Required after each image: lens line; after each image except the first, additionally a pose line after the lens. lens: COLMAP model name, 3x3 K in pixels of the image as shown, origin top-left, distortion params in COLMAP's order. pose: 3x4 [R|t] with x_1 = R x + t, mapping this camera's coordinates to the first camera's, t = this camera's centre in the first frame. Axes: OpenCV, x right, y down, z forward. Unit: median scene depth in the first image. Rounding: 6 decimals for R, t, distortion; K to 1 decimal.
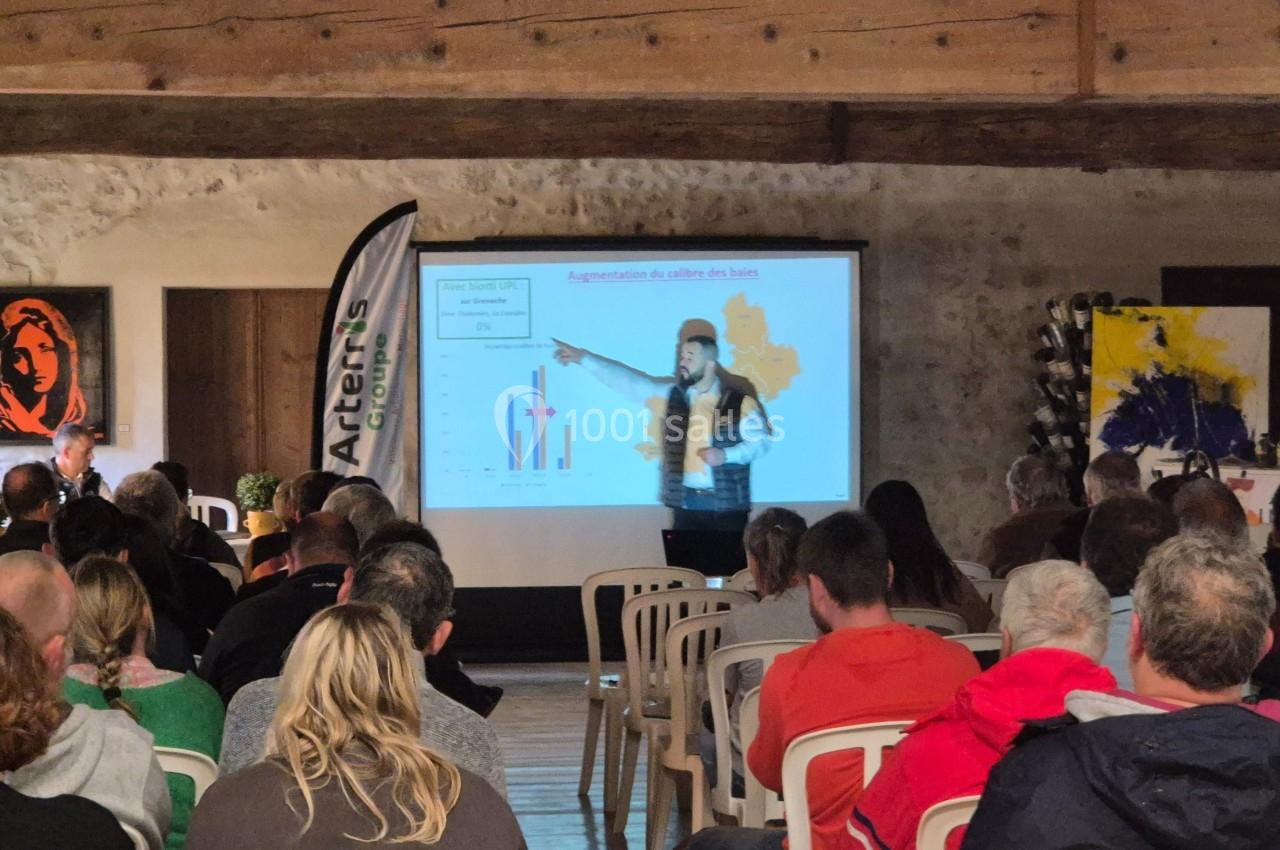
lens RADIAL K [[2926.5, 0, 640.0], [0, 2926.5, 425.0], [0, 0, 1]] dist [-0.537537, 7.573187]
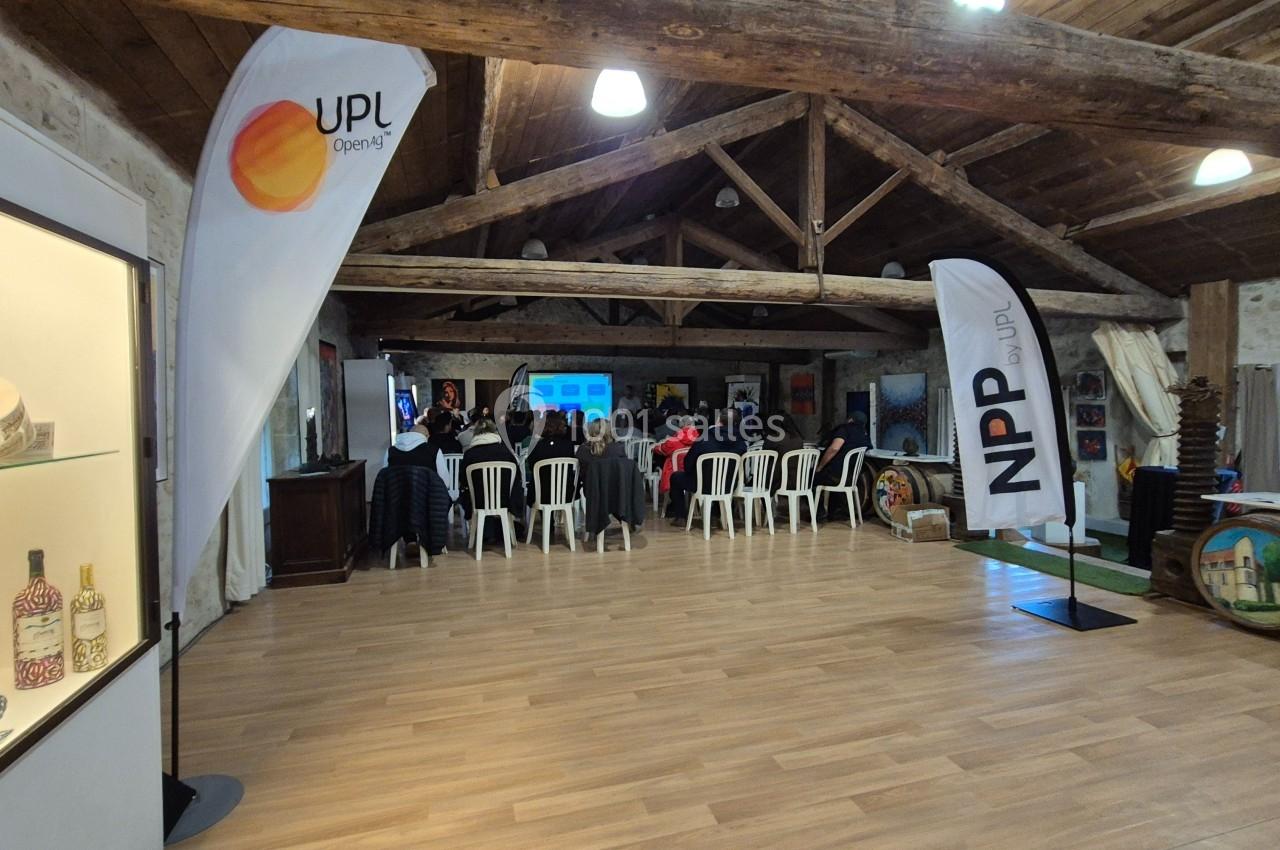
lens RADIAL K [[627.3, 0, 640.0], [0, 627.3, 425.0], [0, 0, 1]] dist [0.000122, -0.000037]
pose [[0.984632, -0.007176, 0.174497, -0.074757], [0.004012, 0.999821, 0.018473, 0.013678], [-0.174598, -0.017489, 0.984484, -0.137986]]
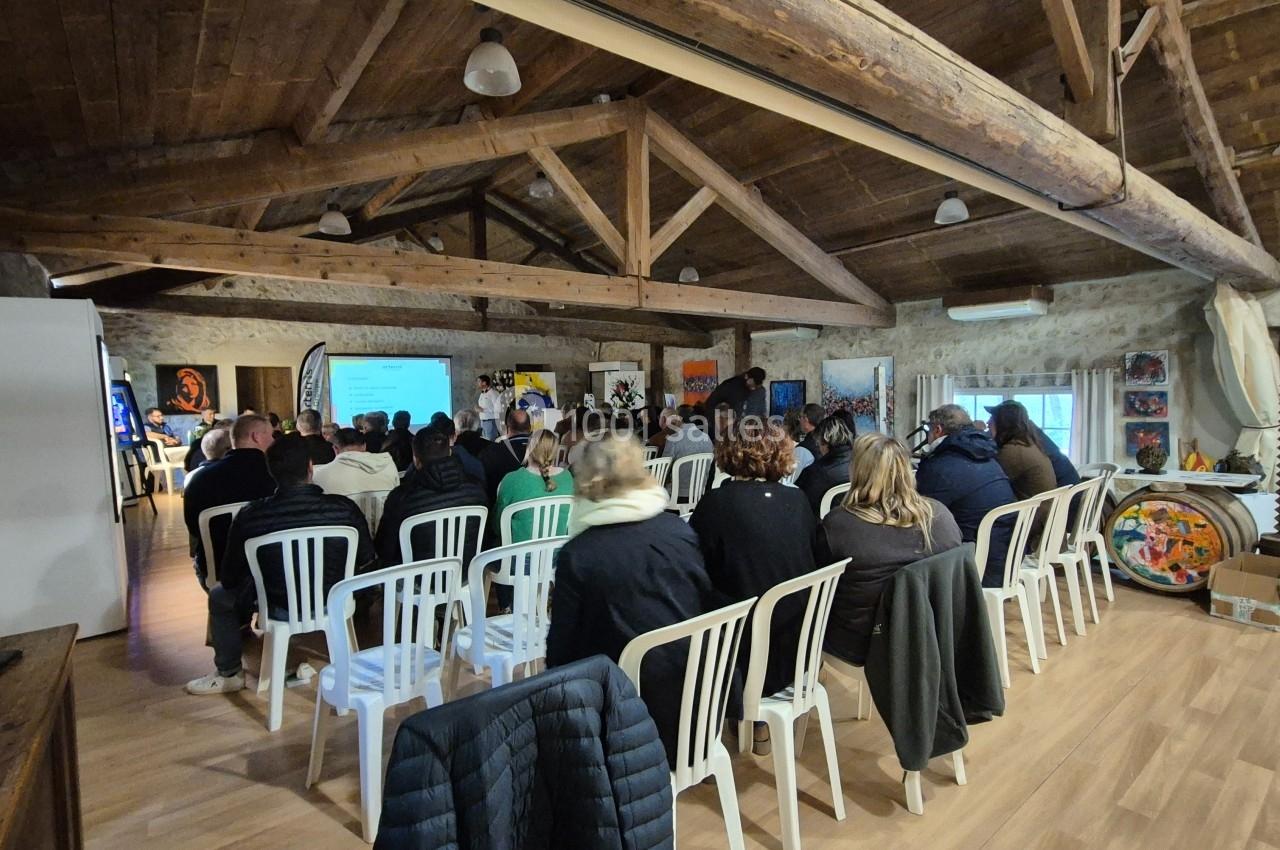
lens RADIAL K [[619.2, 0, 640.0], [0, 619.2, 425.0], [0, 0, 1]] dist [-0.001567, 0.000628]
pose [[0.850147, -0.038505, 0.525136, -0.150489], [0.024173, 0.999125, 0.034127, 0.007765], [-0.525990, -0.016319, 0.850334, 0.157814]]
